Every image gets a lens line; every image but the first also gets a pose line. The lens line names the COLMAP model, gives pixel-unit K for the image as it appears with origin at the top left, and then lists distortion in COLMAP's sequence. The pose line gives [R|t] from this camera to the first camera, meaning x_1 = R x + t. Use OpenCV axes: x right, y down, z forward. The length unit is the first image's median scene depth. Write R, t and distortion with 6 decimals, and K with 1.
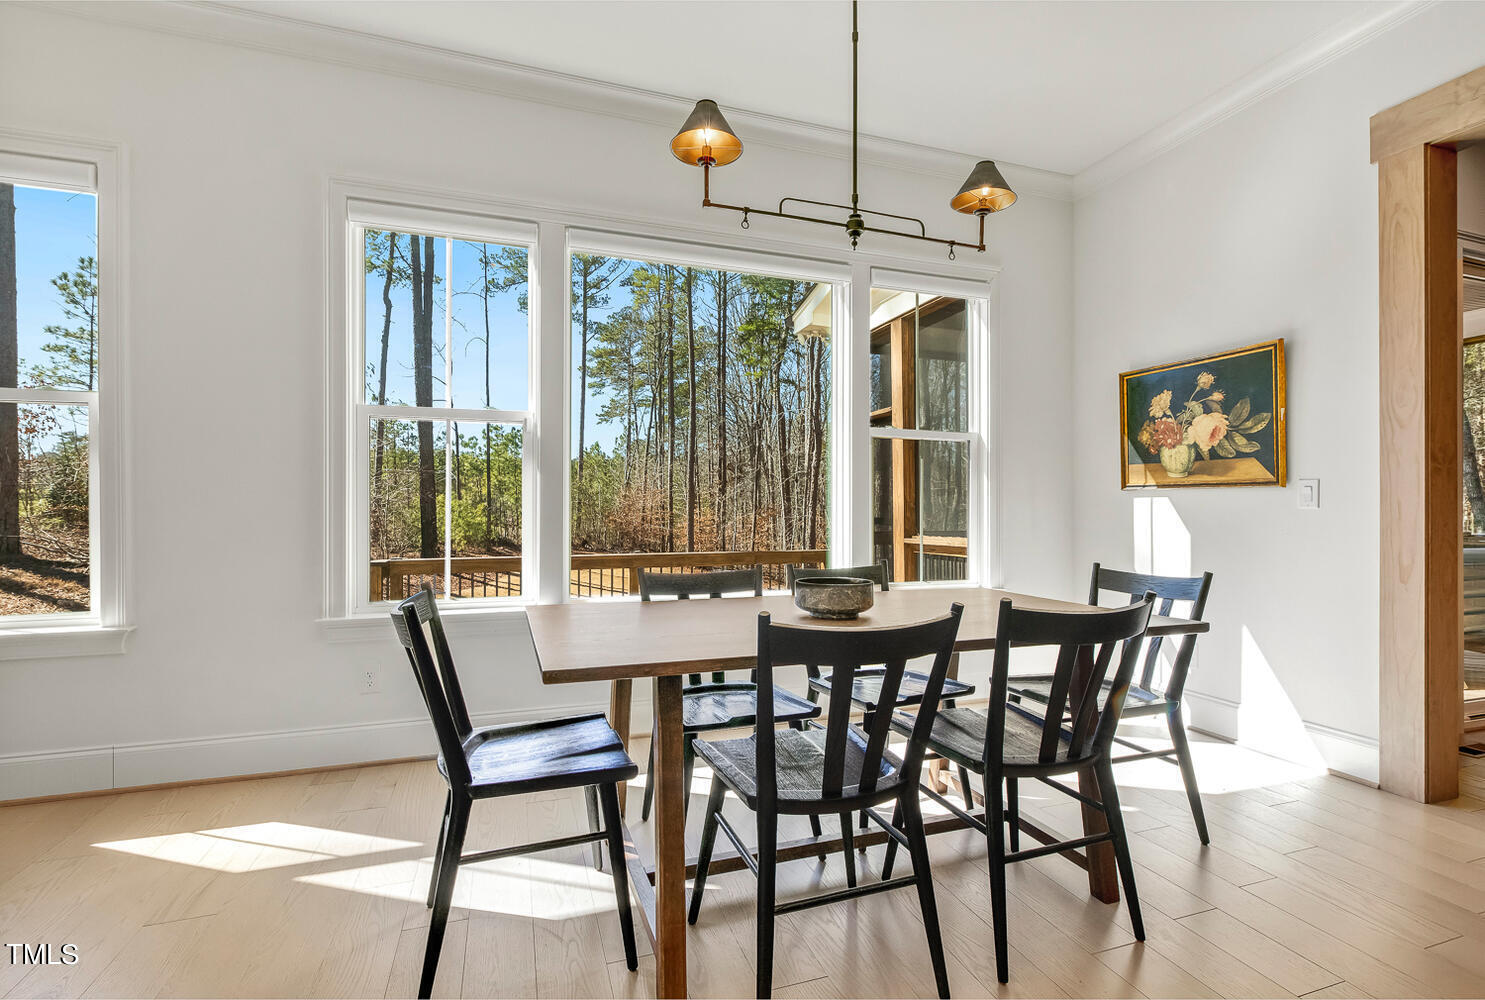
lens RADIAL K [[689.1, 0, 729.2], [0, 689.1, 502.5], [0, 0, 1]] dist [-0.012166, 0.000002]
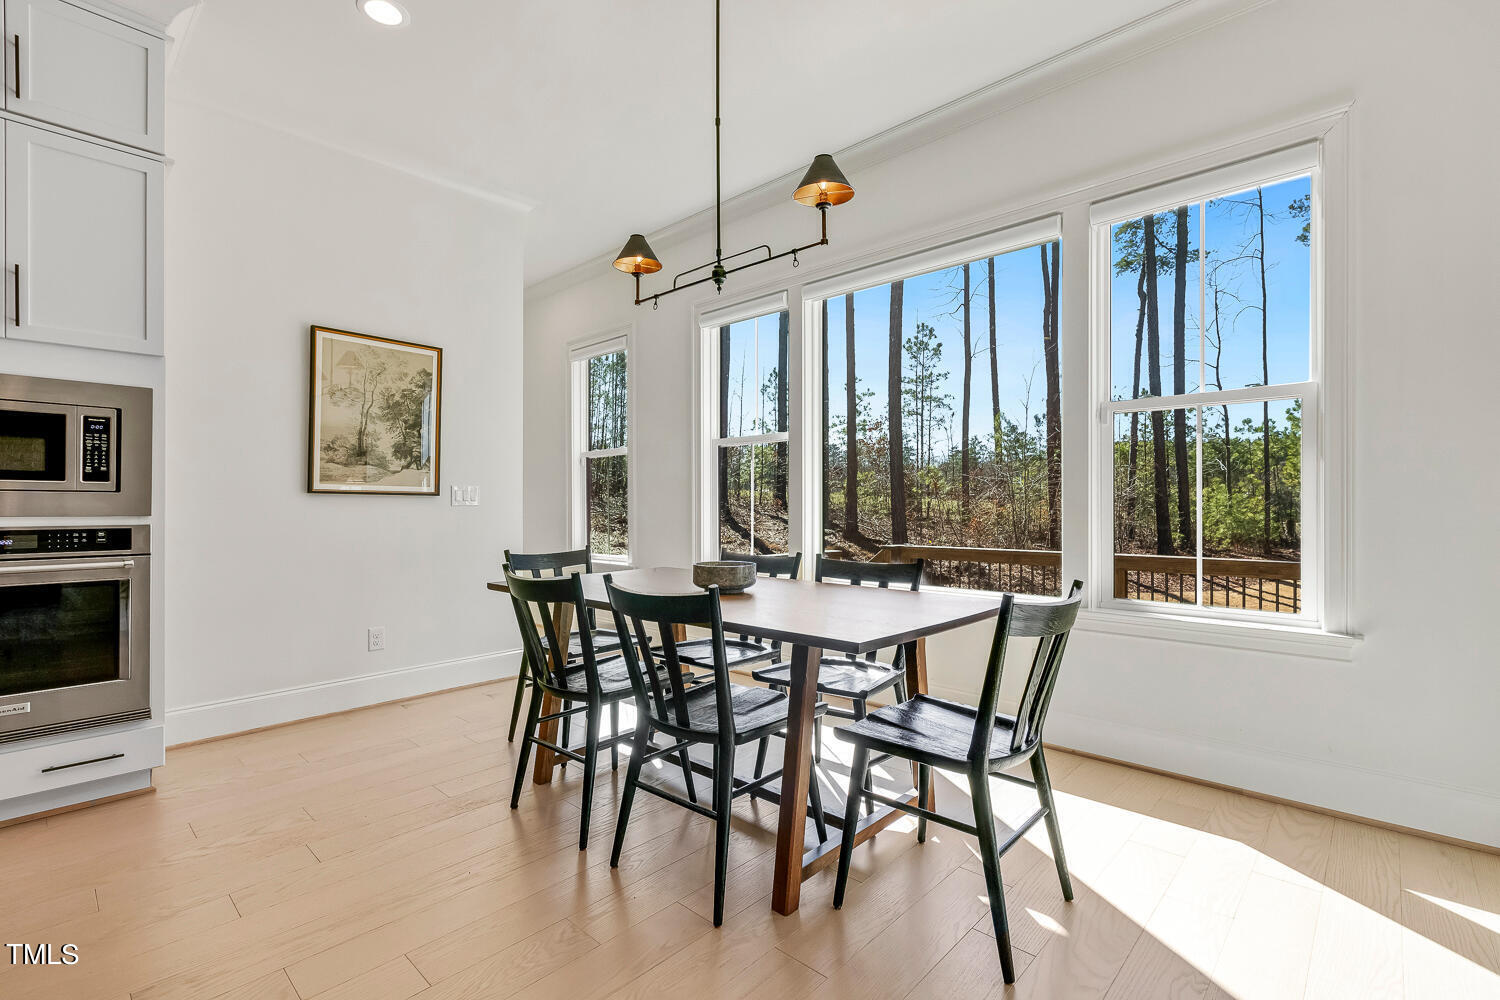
lens RADIAL K [[682.7, 0, 752.5], [0, 682.7, 500.8], [0, 0, 1]] dist [0.000073, 0.000133]
pose [[0.456389, -0.003652, -0.889773, 0.692142], [0.007677, 0.999971, -0.000167, 0.000619], [0.889747, -0.006755, 0.456404, 0.265409]]
